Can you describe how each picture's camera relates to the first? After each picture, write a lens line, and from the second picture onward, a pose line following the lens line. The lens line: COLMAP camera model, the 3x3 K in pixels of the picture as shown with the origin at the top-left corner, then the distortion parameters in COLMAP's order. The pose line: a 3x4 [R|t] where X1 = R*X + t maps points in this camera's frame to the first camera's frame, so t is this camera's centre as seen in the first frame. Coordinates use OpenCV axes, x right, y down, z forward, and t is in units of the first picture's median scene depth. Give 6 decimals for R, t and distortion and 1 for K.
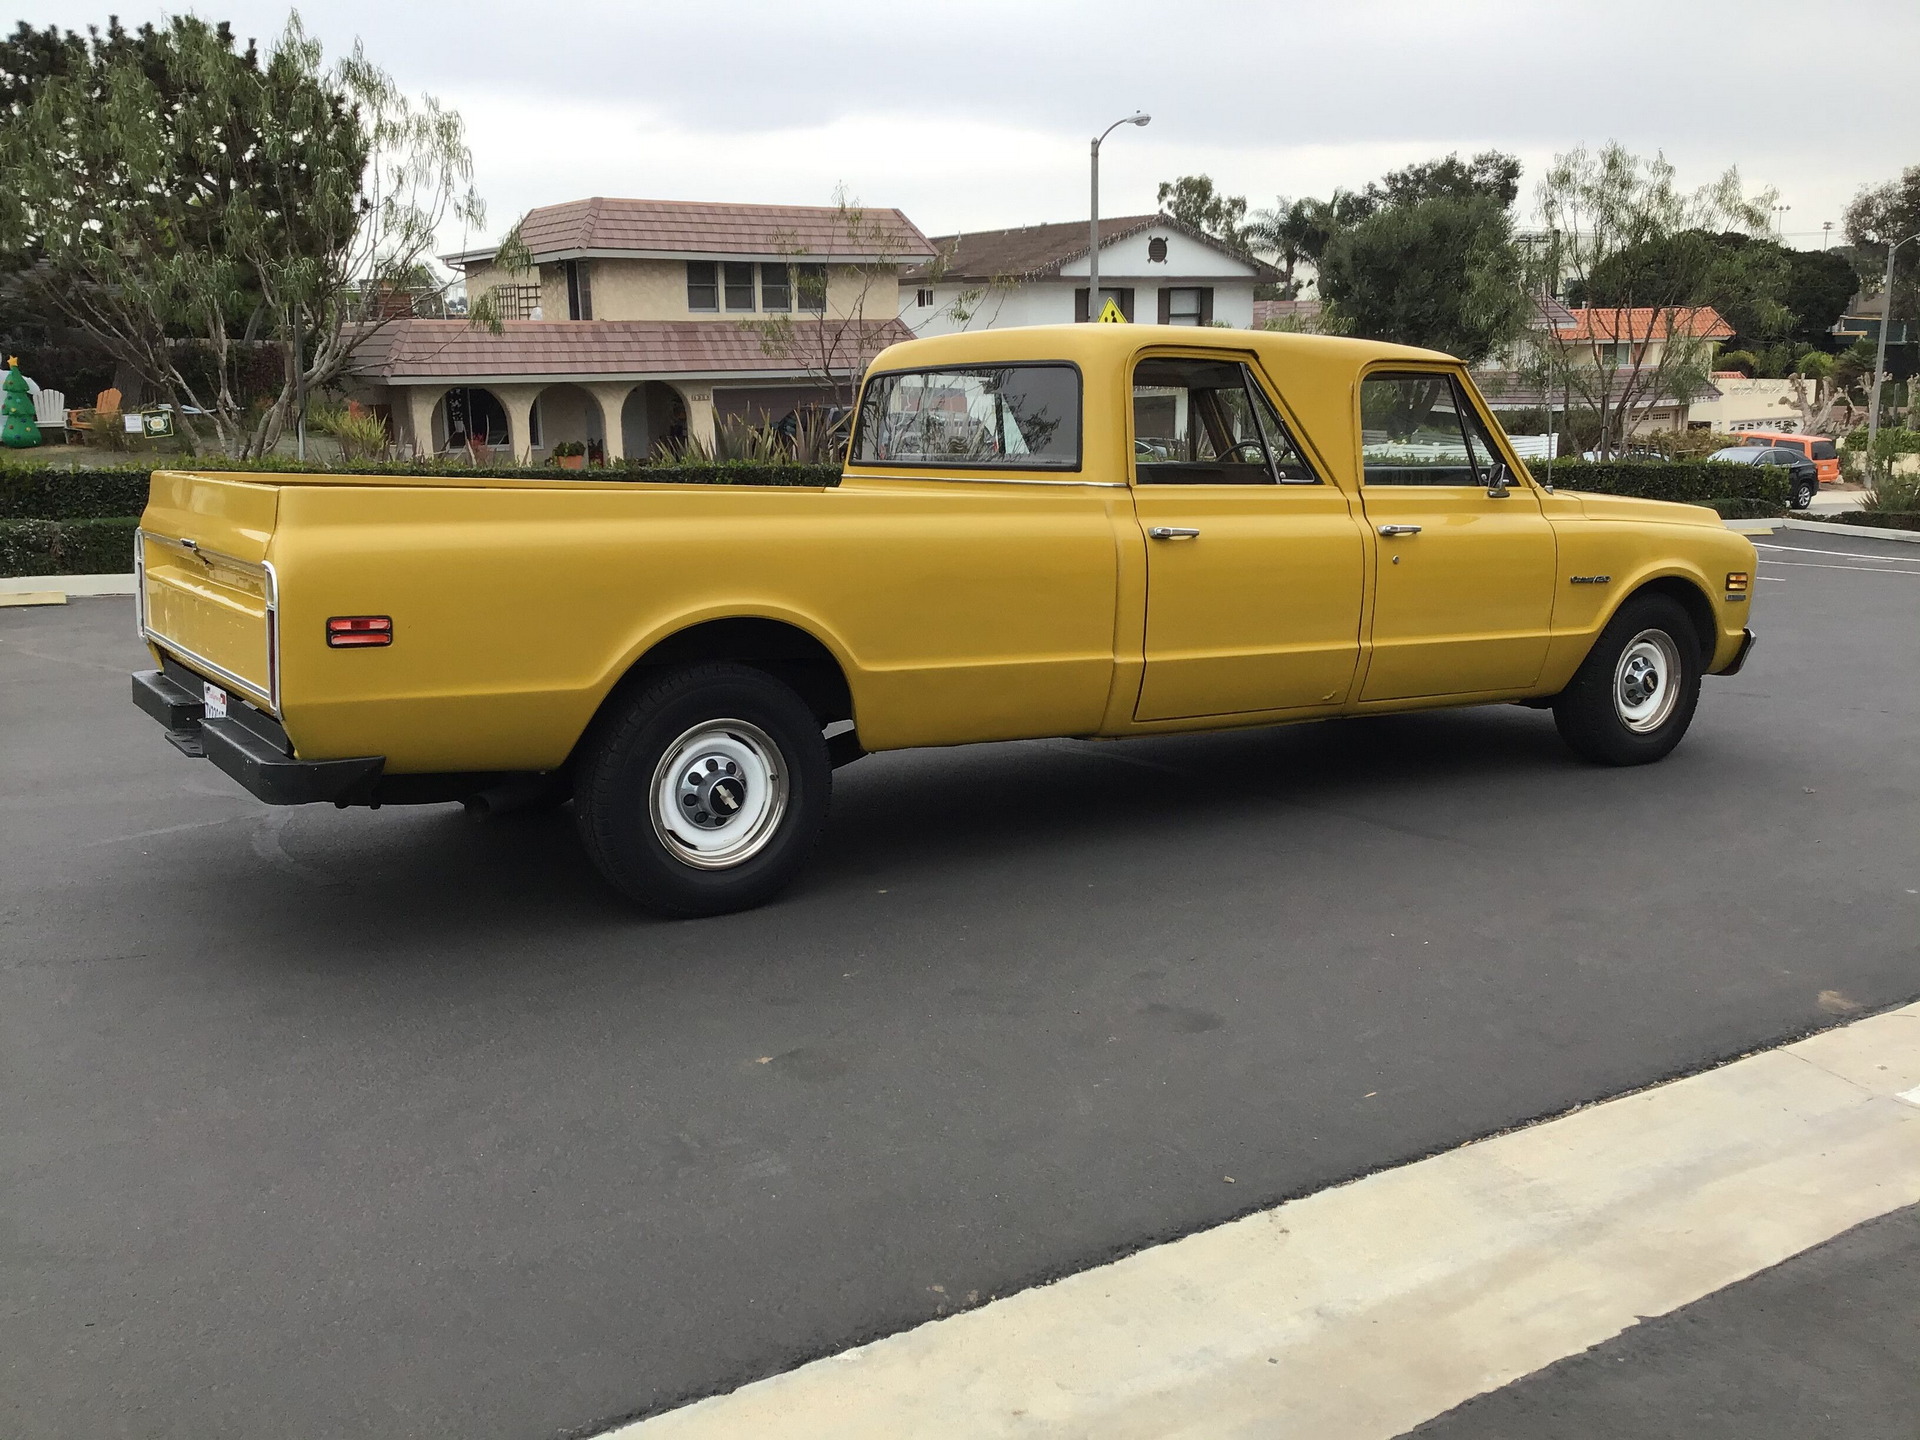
lens RADIAL K [[1741.3, 0, 963.3], [0, 1741.3, 728.4], [0, 0, 1]] dist [0.082542, -0.136783]
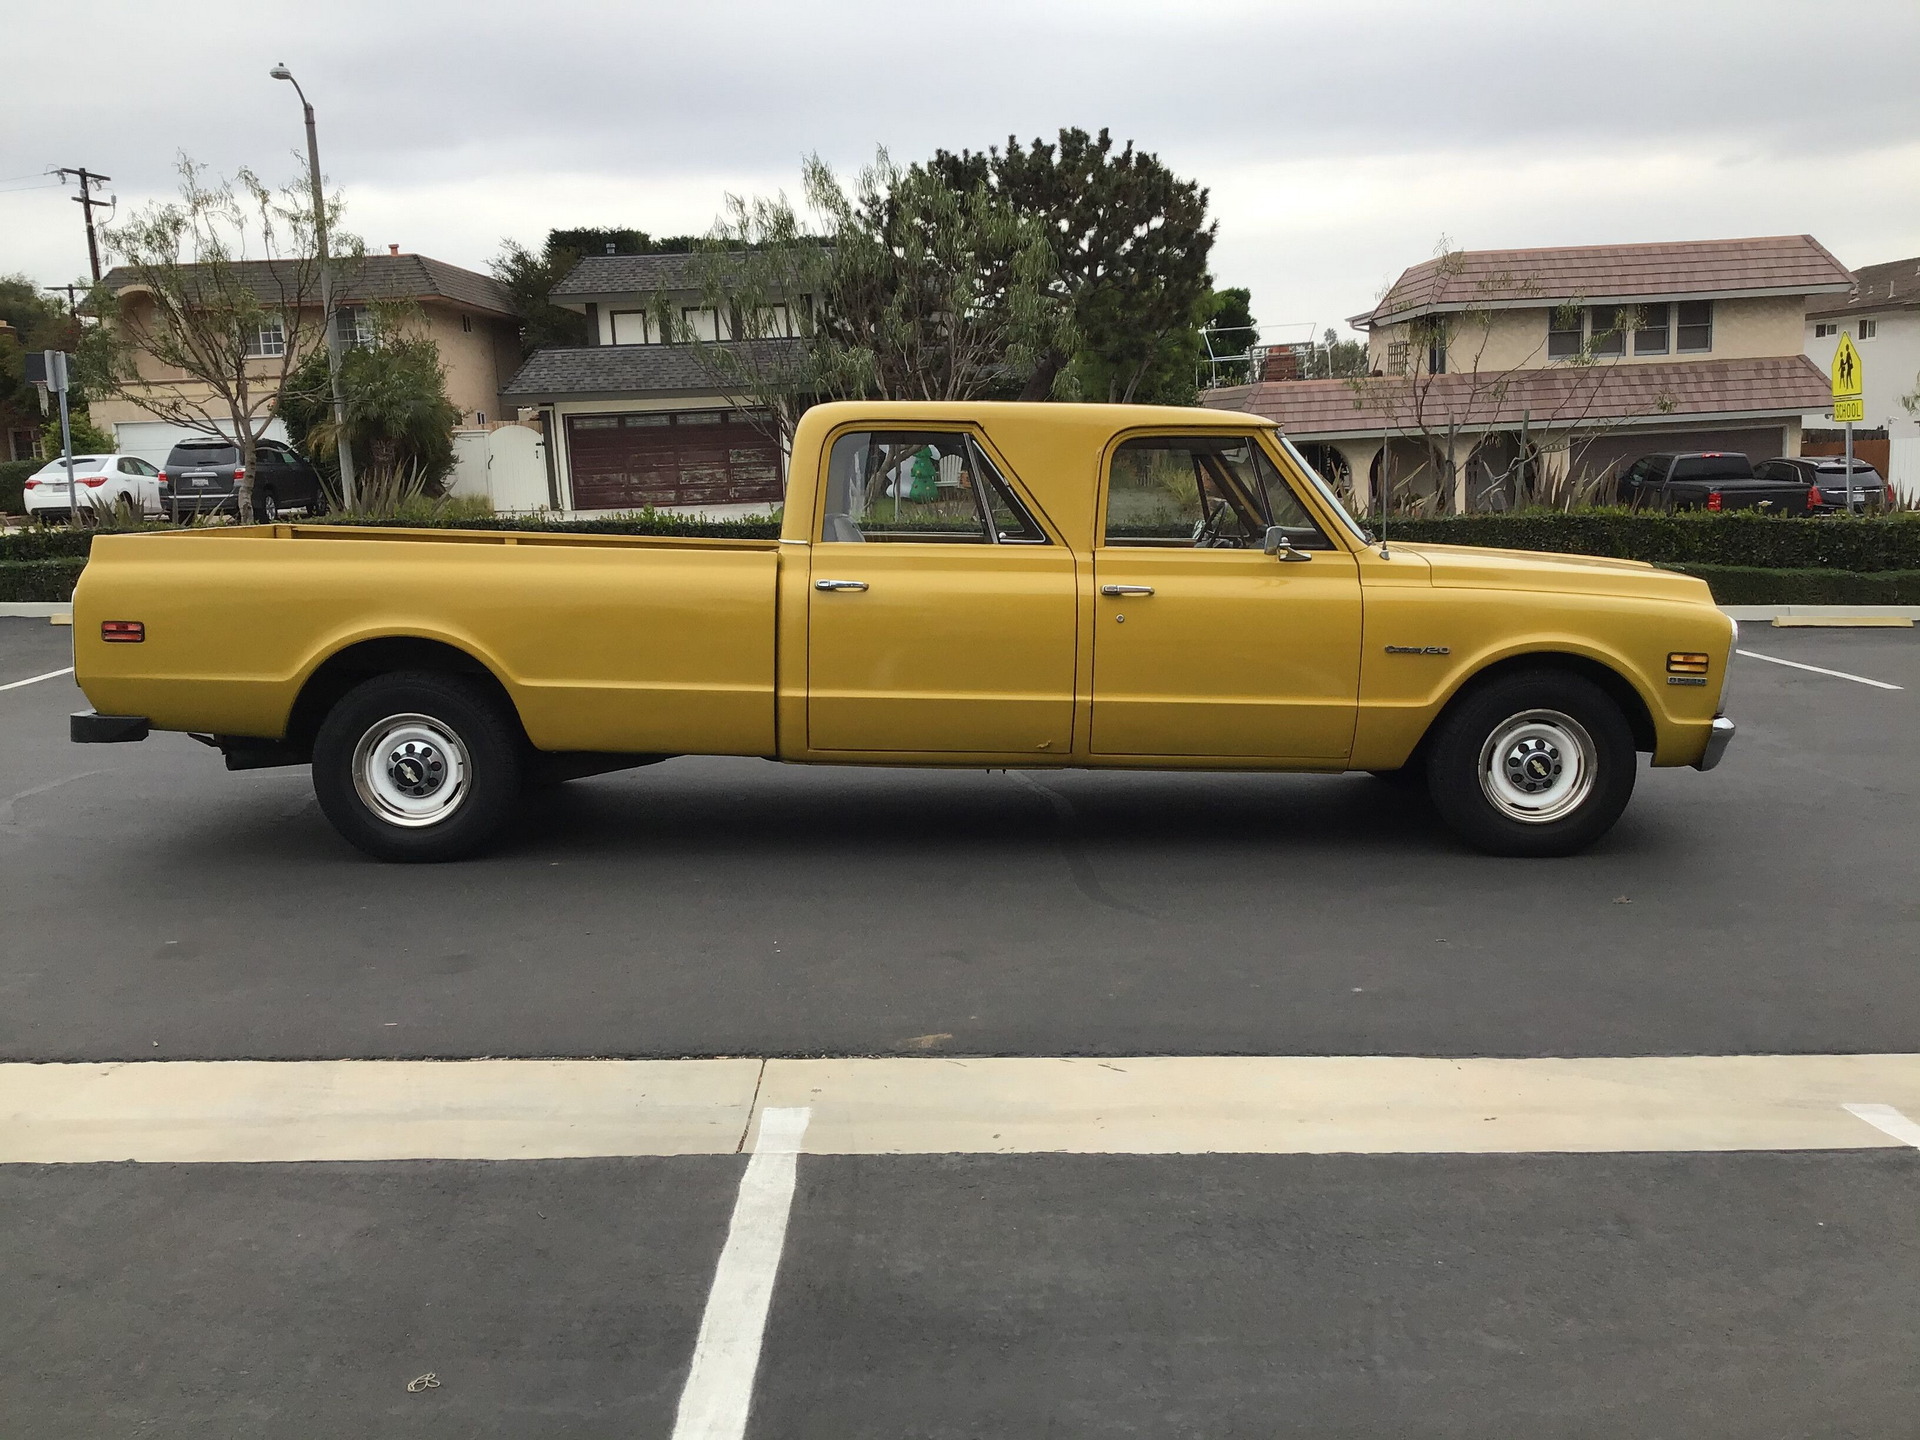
lens RADIAL K [[1754.1, 0, 960.0], [0, 1754.1, 720.0], [0, 0, 1]] dist [0.100187, -0.185917]
pose [[0.831055, 0.068120, -0.552003, 0.166837], [-0.086929, 0.996183, -0.007941, -0.004590], [0.549354, 0.054585, 0.833805, 0.019910]]
